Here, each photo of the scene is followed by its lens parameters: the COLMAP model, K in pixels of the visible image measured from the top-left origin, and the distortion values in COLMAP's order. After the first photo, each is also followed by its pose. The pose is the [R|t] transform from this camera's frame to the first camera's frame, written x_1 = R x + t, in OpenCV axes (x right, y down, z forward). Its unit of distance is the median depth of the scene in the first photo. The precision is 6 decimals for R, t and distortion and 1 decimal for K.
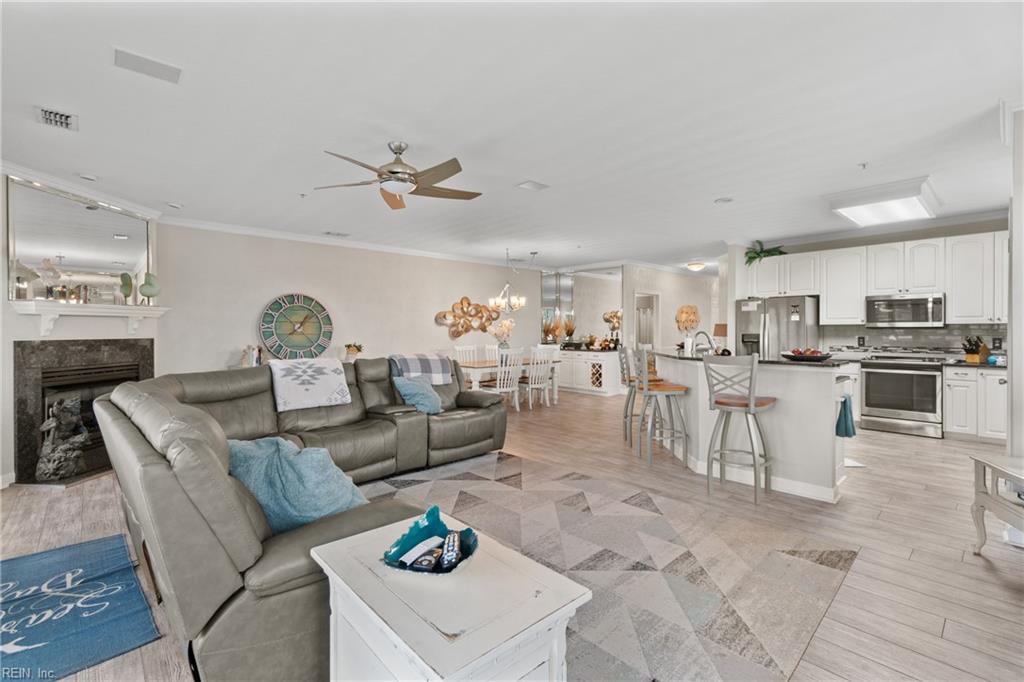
lens RADIAL K [[445.6, 0, 506.8], [0, 445.6, 332.6], [0, 0, 1]] dist [-0.000609, 0.001718]
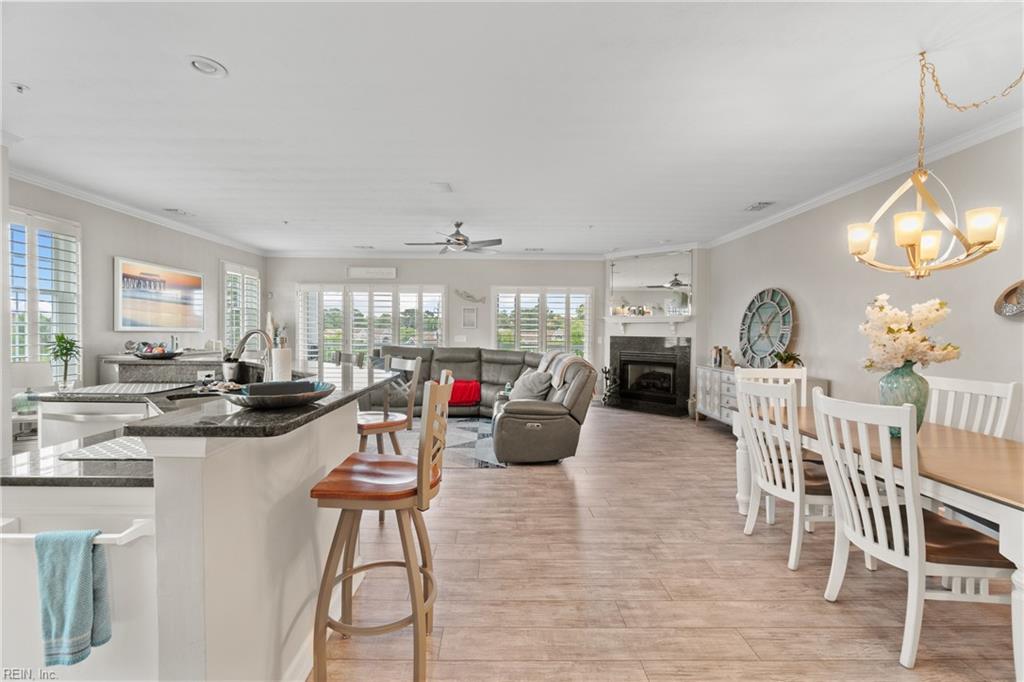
lens RADIAL K [[445.6, 0, 504.1], [0, 445.6, 337.1], [0, 0, 1]] dist [-0.000609, 0.001718]
pose [[-0.667099, 0.005305, -0.744950, 0.752699], [-0.012584, 0.999752, 0.018387, -0.009459], [0.744862, 0.021640, -0.666867, 1.856424]]
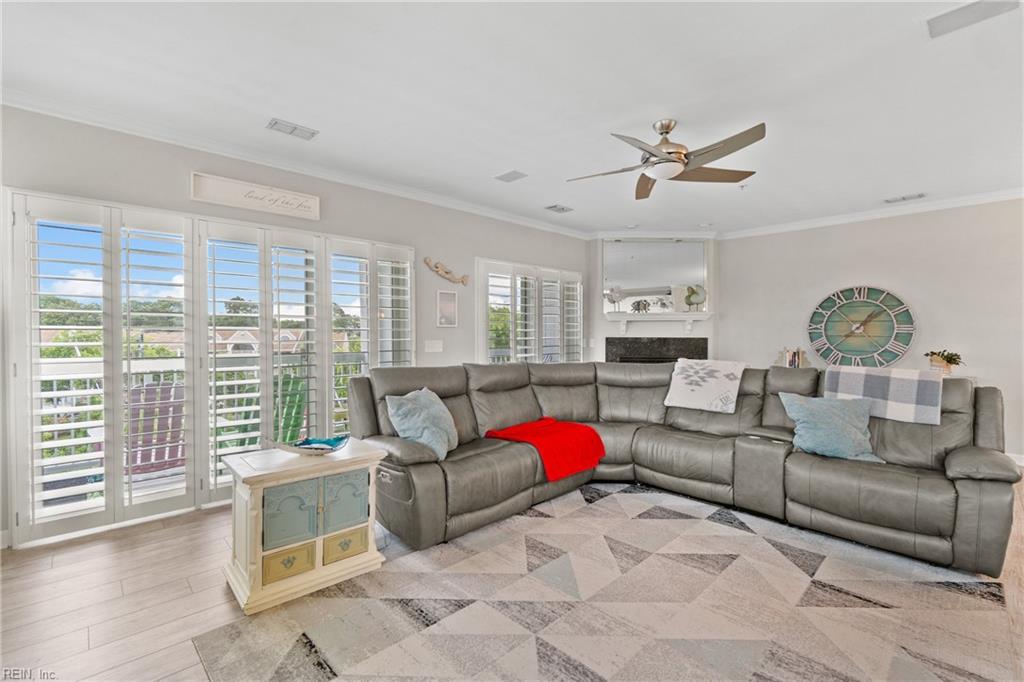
lens RADIAL K [[445.6, 0, 502.5], [0, 445.6, 337.3], [0, 0, 1]] dist [-0.000609, 0.001718]
pose [[0.026919, 0.013905, -0.999541, 0.526390], [-0.006346, 0.999885, 0.013739, -0.002559], [0.999617, 0.005973, 0.027004, 0.527242]]
